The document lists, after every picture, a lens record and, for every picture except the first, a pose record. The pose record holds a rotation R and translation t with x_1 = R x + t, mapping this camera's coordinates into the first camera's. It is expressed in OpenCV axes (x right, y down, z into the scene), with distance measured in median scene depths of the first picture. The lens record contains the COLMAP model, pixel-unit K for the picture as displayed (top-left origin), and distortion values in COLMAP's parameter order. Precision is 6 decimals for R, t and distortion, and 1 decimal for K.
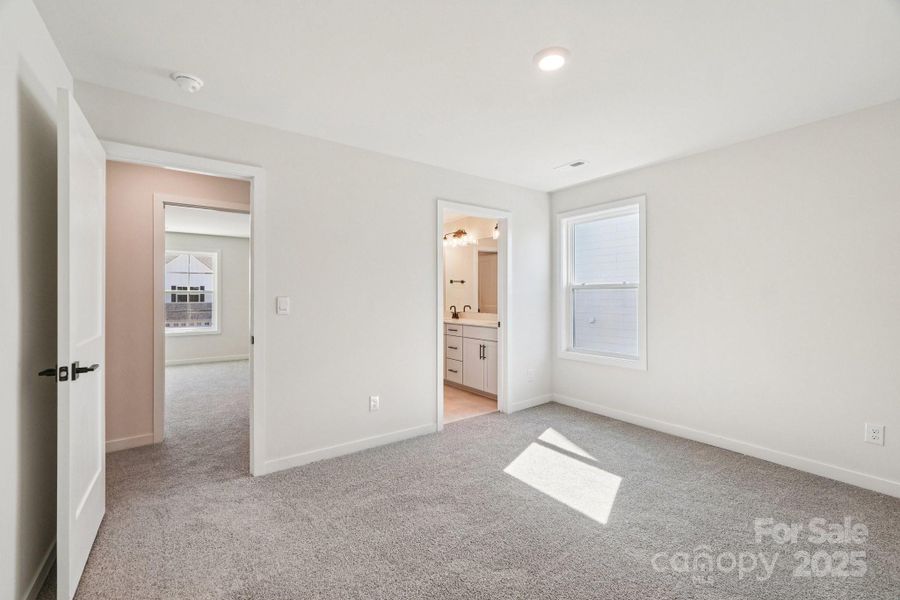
lens RADIAL K [[379.7, 0, 451.2], [0, 379.7, 300.4], [0, 0, 1]] dist [-0.012671, 0.004727]
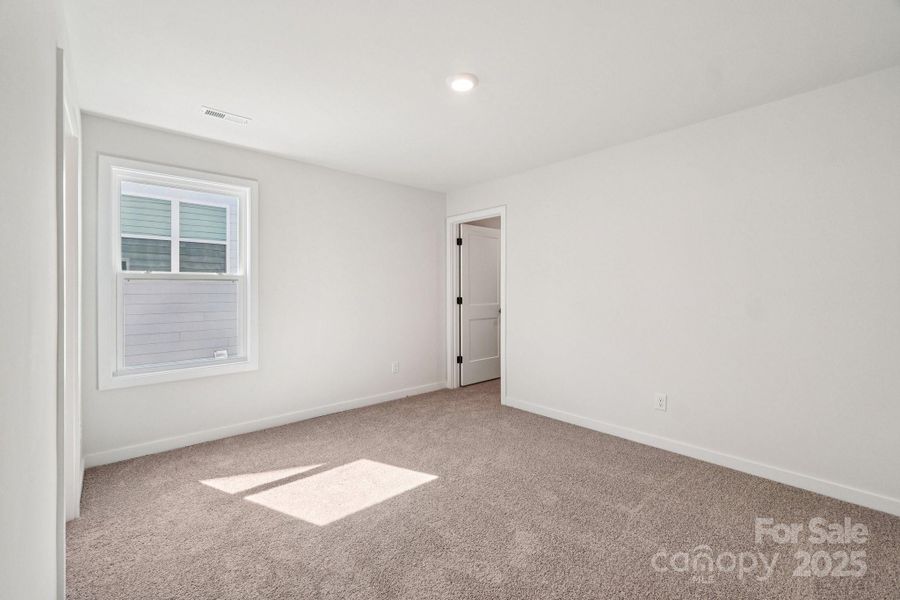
lens RADIAL K [[379.7, 0, 452.5], [0, 379.7, 291.9], [0, 0, 1]] dist [-0.012671, 0.004727]
pose [[-0.107745, -0.000774, 0.994178, -0.558299], [0.010435, 0.999944, 0.001910, -0.003318], [-0.994124, 0.010580, -0.107731, 0.744003]]
